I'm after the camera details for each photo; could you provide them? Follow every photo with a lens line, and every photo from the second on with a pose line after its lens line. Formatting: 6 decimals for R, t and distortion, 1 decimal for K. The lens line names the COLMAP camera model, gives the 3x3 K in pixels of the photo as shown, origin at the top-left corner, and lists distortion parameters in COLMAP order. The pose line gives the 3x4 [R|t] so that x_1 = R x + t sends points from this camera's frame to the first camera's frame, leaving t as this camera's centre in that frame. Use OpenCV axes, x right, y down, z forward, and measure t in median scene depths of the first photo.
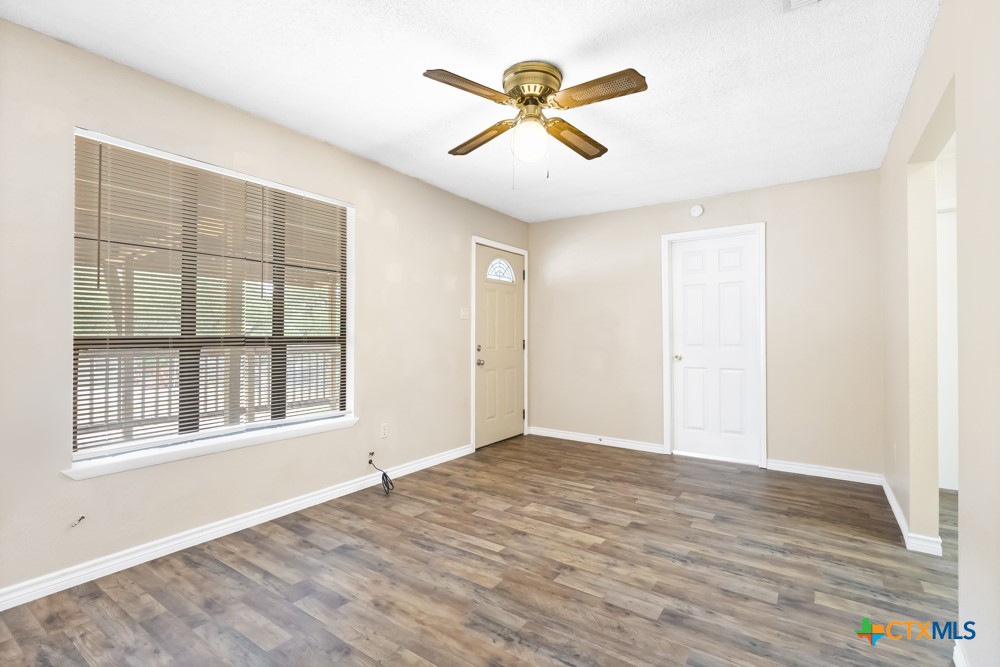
lens RADIAL K [[472.5, 0, 490.5], [0, 472.5, 335.6], [0, 0, 1]] dist [0.000915, -0.000147]
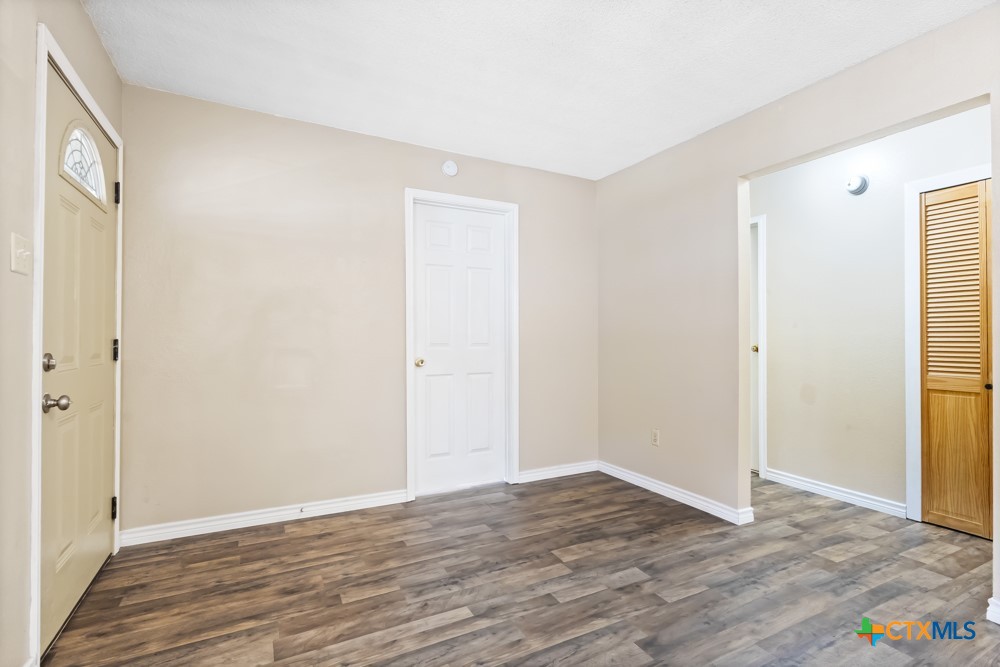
lens RADIAL K [[465.5, 0, 500.0], [0, 465.5, 333.5], [0, 0, 1]] dist [0.001106, 0.000003]
pose [[0.444391, 0.009531, 0.895782, -0.253538], [0.000721, 0.999939, -0.010997, 0.012967], [-0.895833, 0.005533, 0.444357, 0.761999]]
